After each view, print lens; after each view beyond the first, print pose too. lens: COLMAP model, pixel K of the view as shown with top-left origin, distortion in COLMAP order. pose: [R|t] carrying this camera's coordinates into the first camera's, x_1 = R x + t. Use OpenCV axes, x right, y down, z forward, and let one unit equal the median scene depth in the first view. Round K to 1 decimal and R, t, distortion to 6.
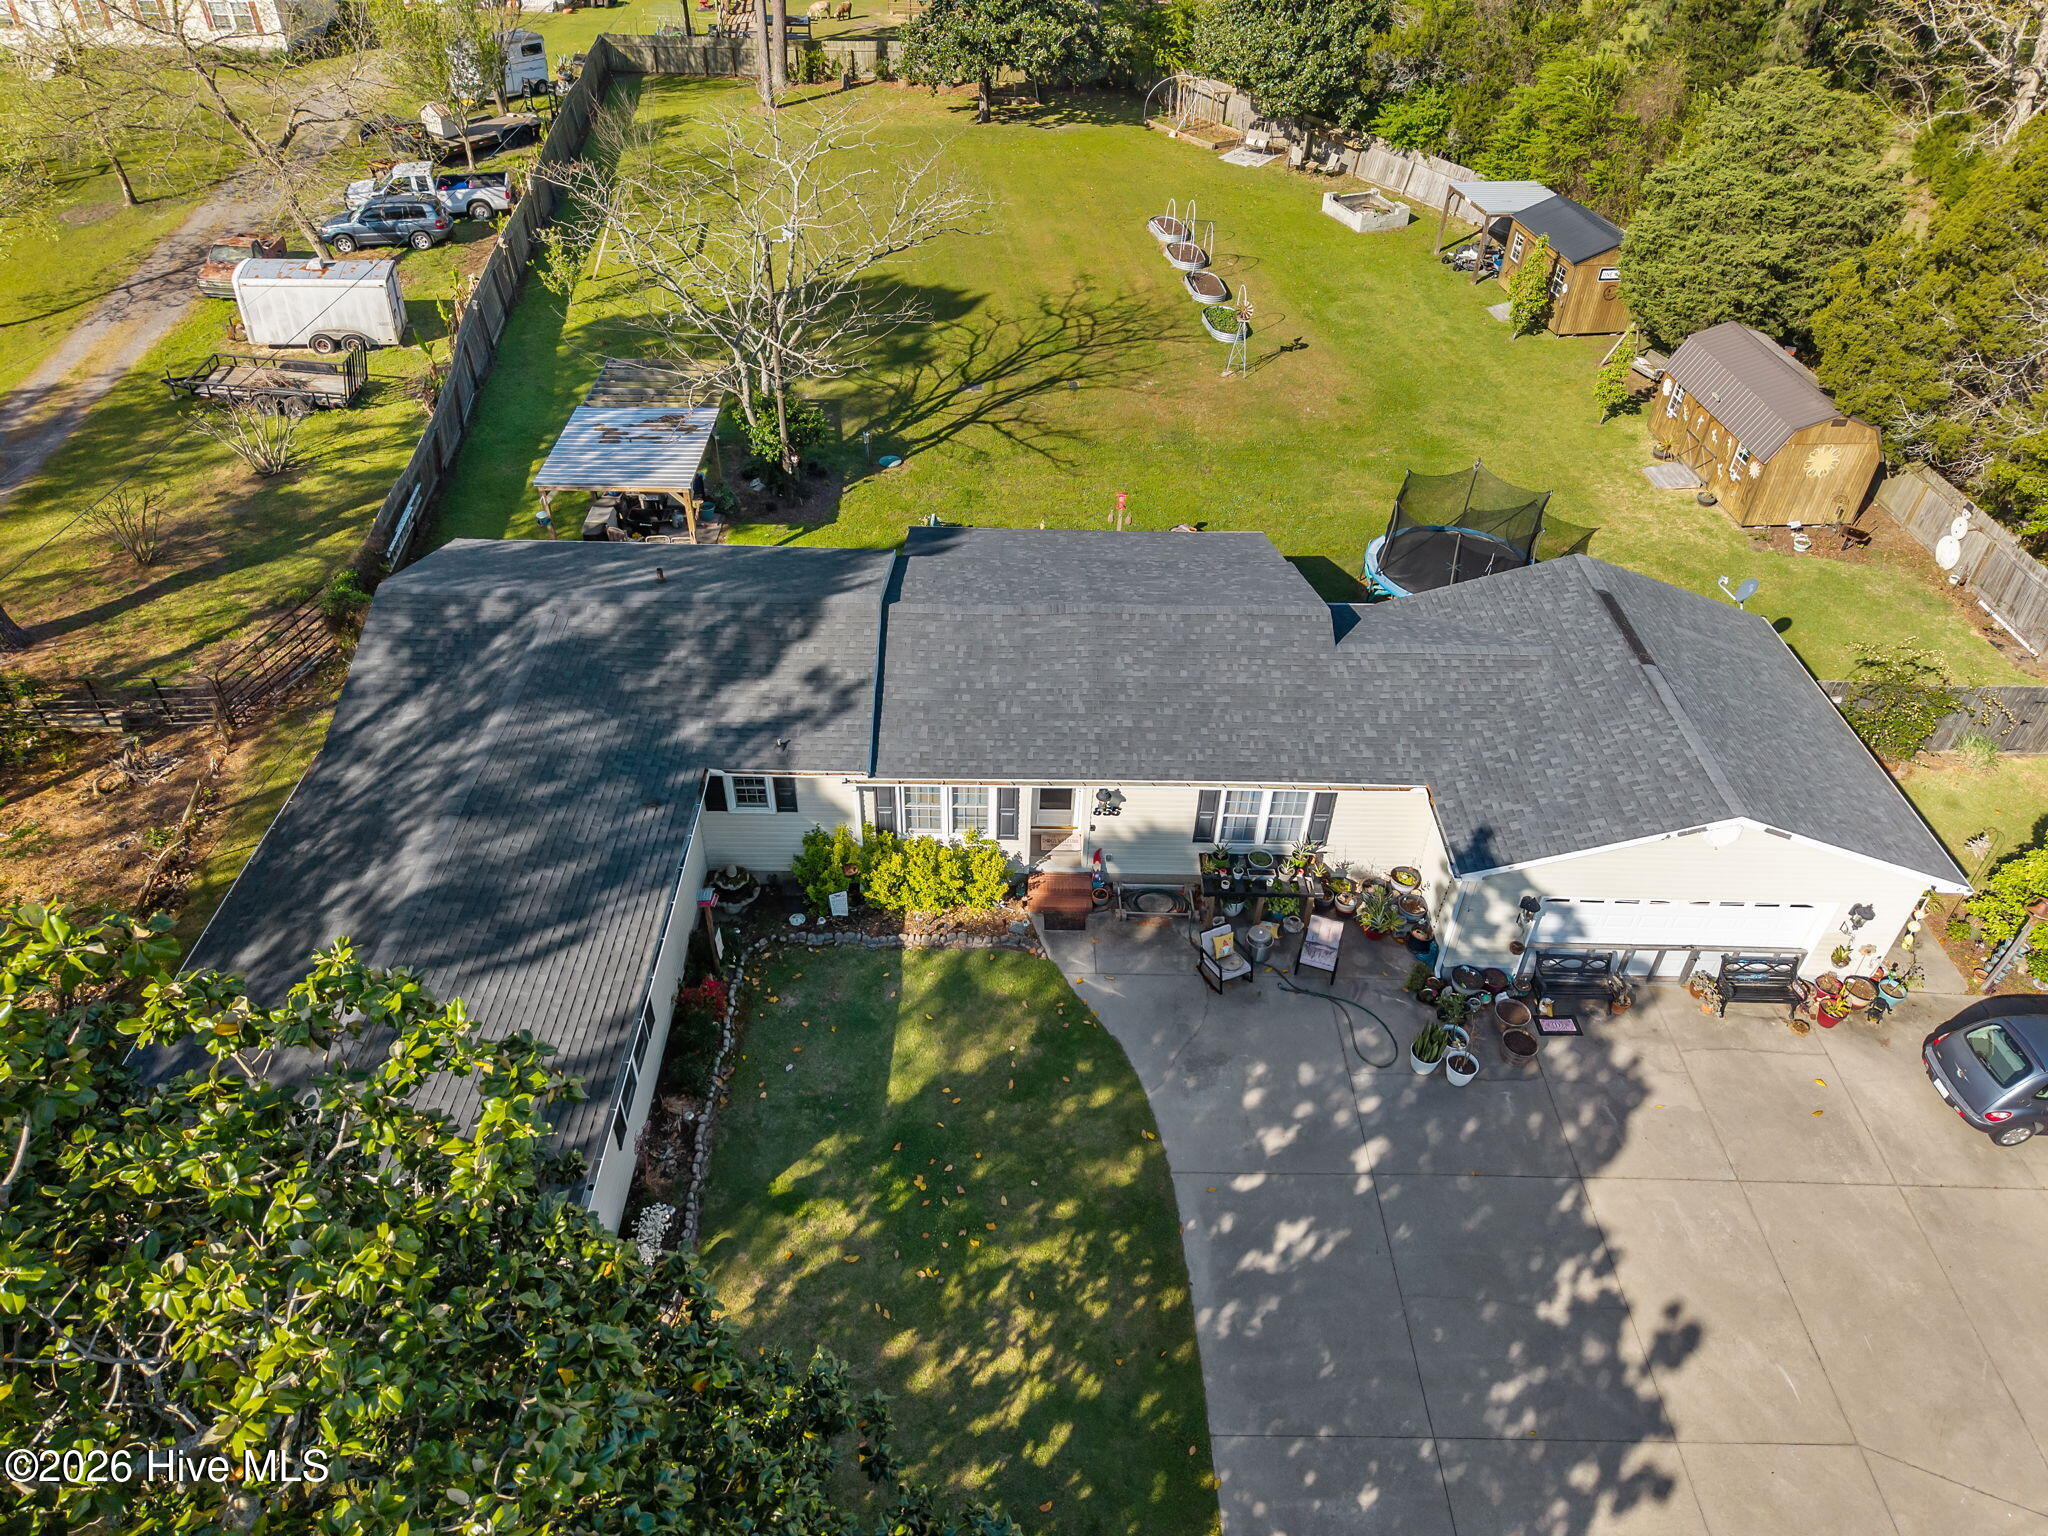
lens RADIAL K [[1392.7, 0, 1010.2], [0, 1392.7, 784.4], [0, 0, 1]] dist [0.018131, -0.022981]
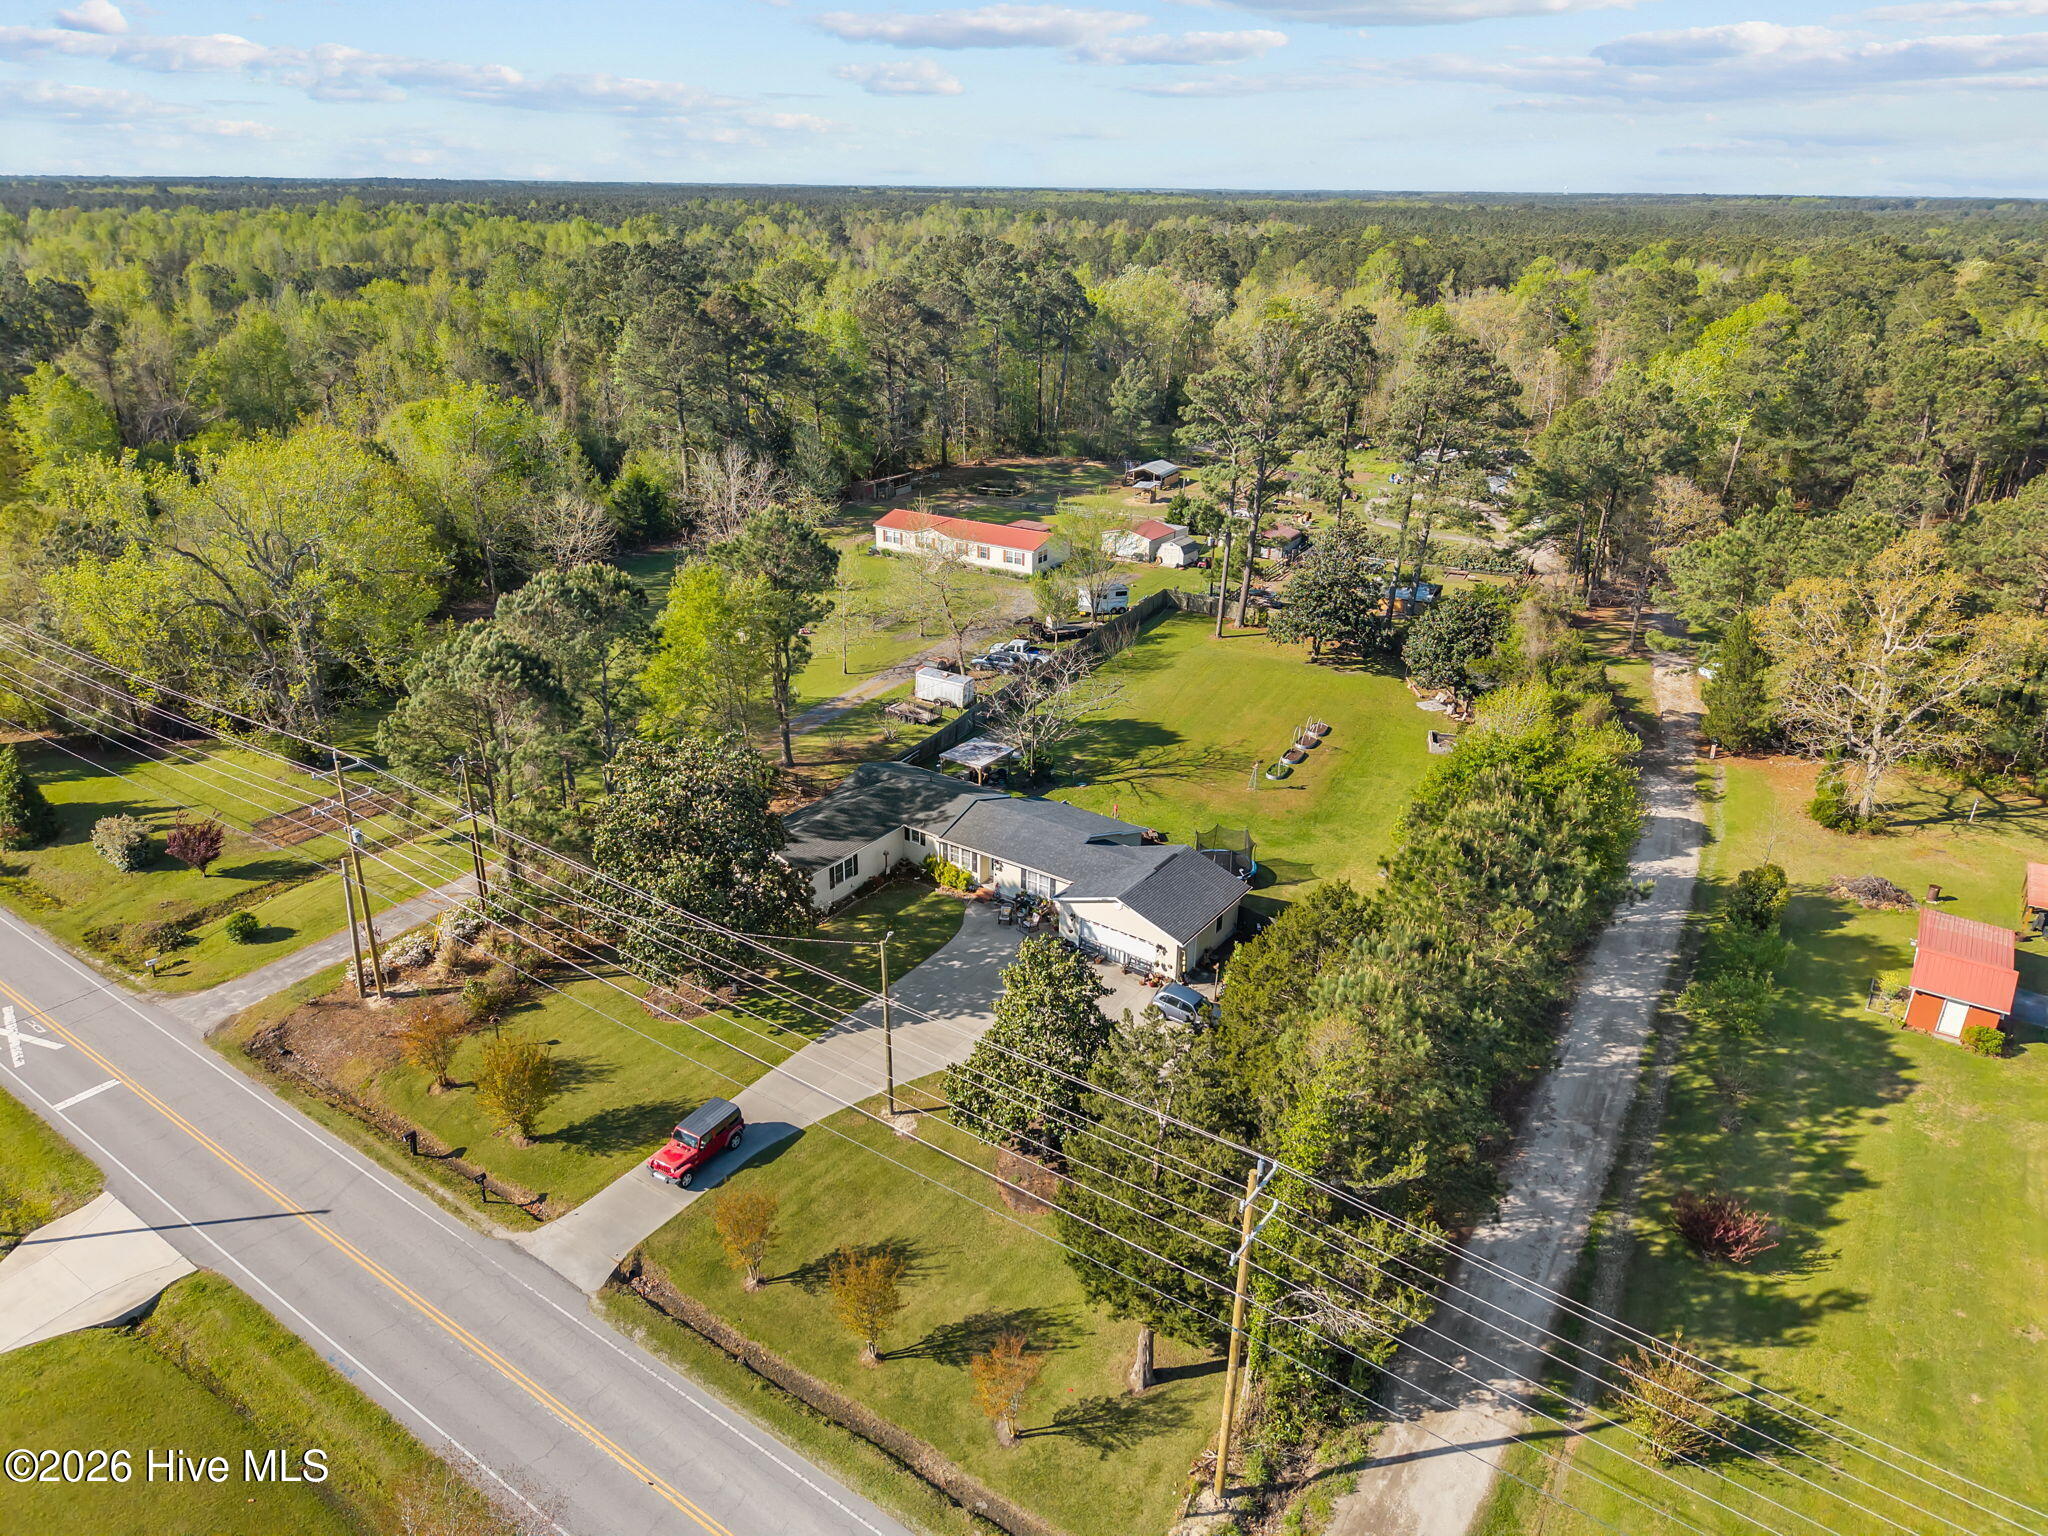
lens RADIAL K [[1392.7, 0, 1029.9], [0, 1392.7, 759.4], [0, 0, 1]] dist [0.018131, -0.022981]
pose [[0.826055, 0.205723, -0.524701, 1.259419], [-0.353917, 0.913889, -0.198869, 0.285537], [0.438606, 0.349977, 0.827732, -1.255738]]
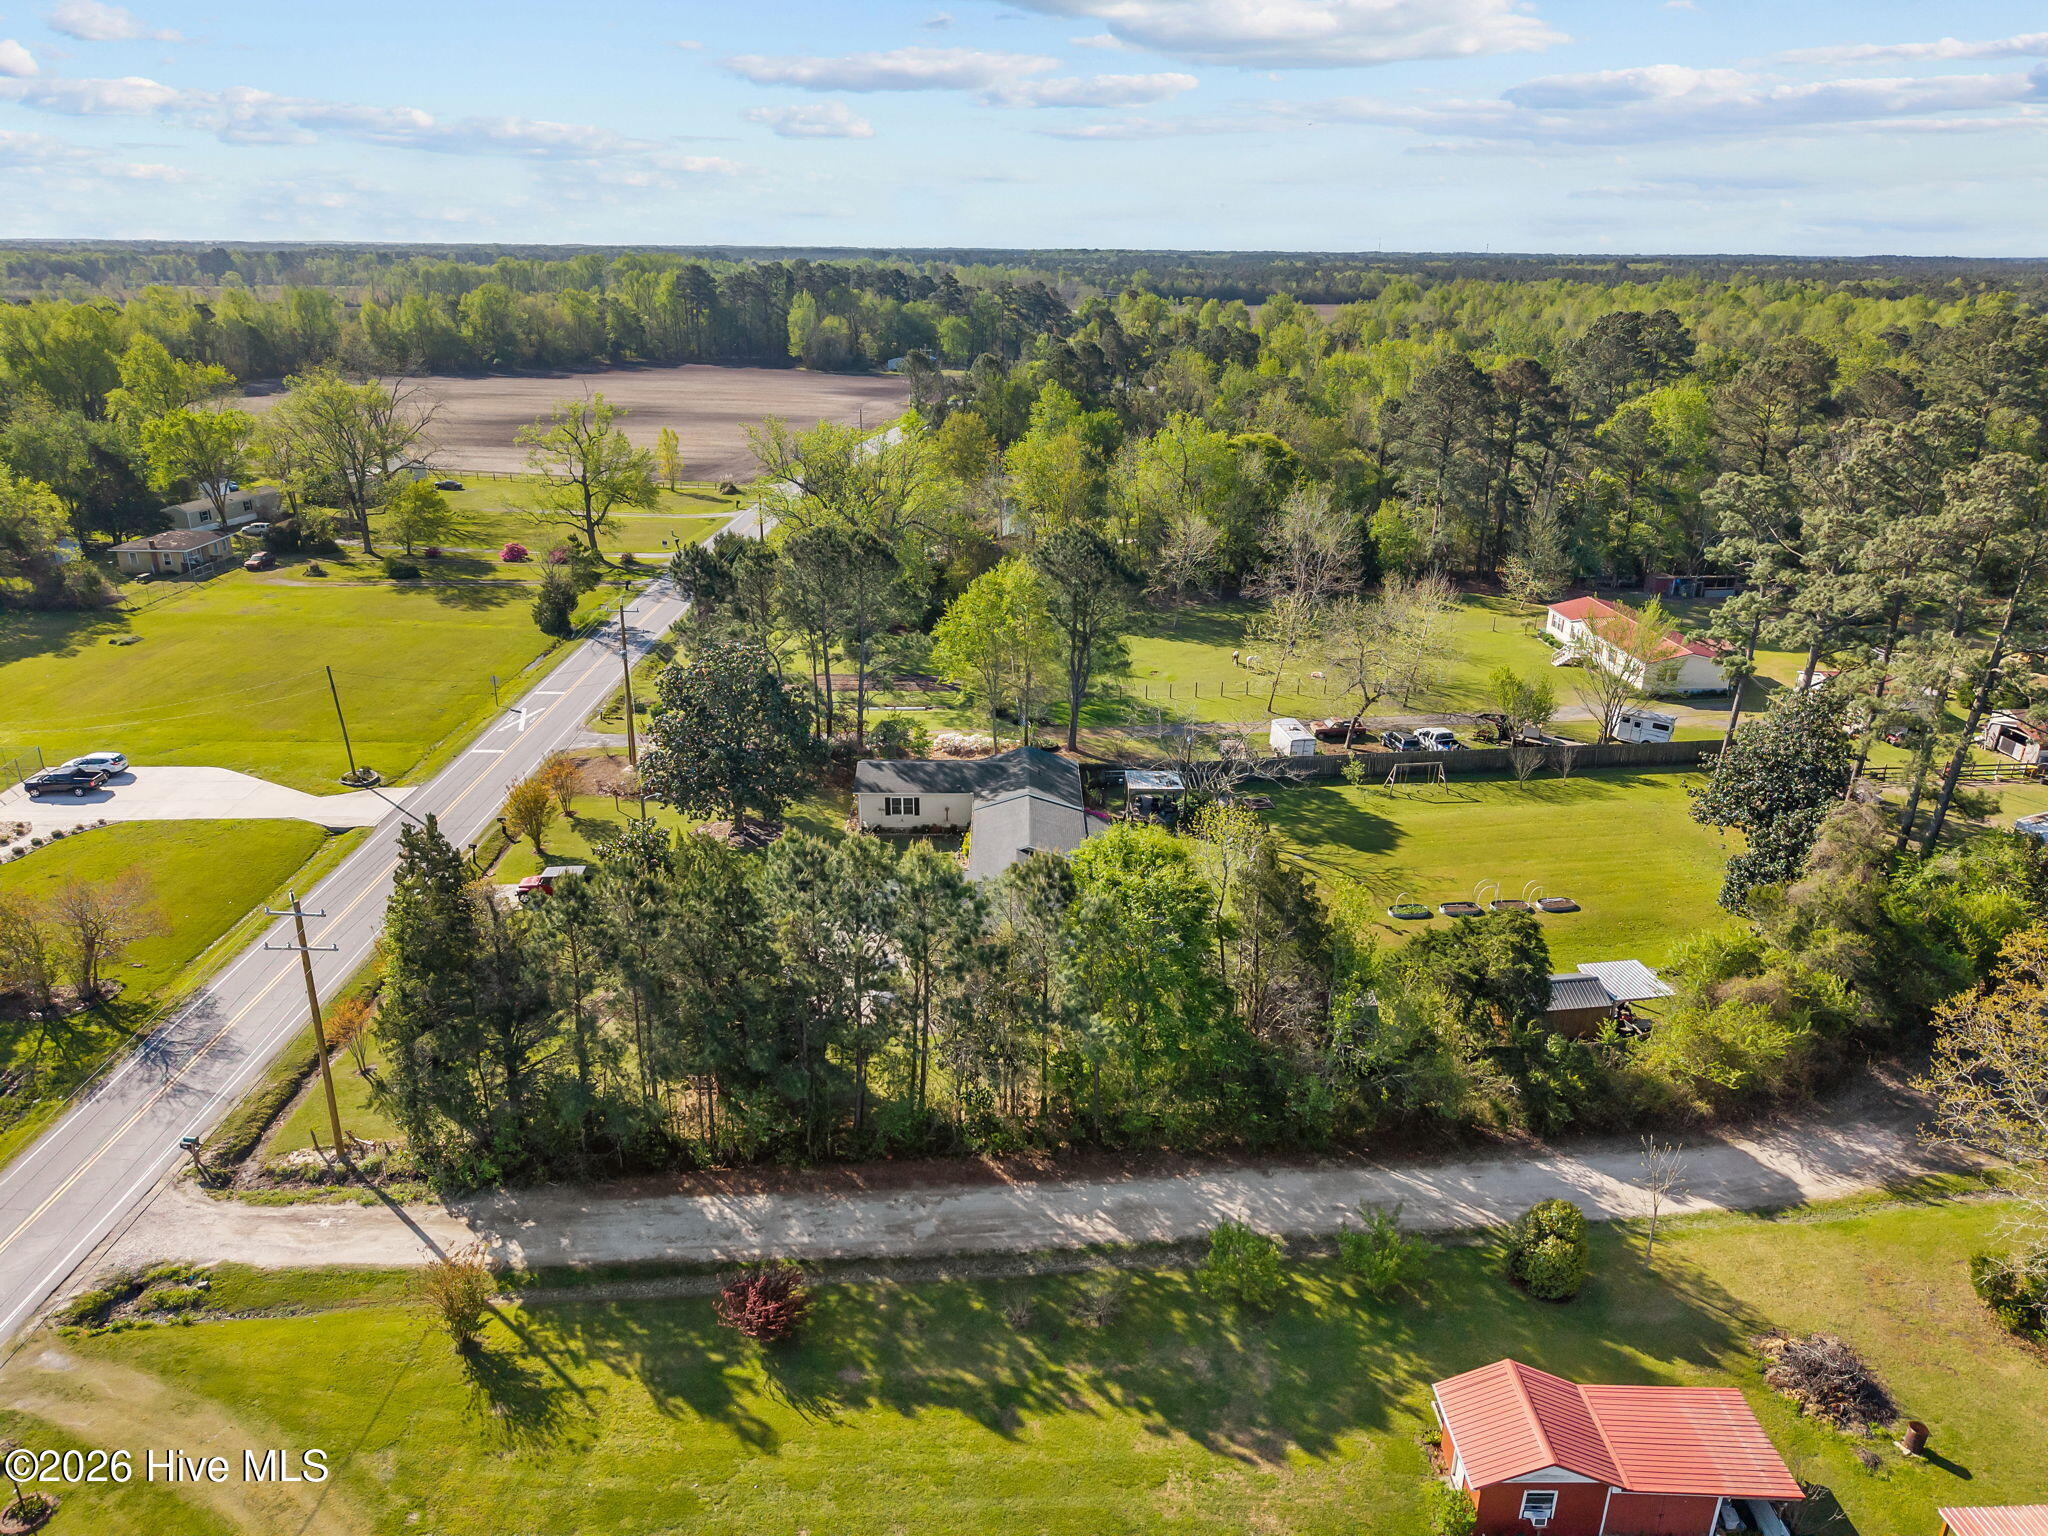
lens RADIAL K [[1392.7, 0, 1026.2], [0, 1392.7, 767.1], [0, 0, 1]] dist [0.018131, -0.022981]
pose [[0.004194, 0.333610, -0.942702, 2.407914], [-0.639042, 0.725996, 0.254077, -0.803152], [0.769160, 0.601361, 0.216236, 0.114694]]
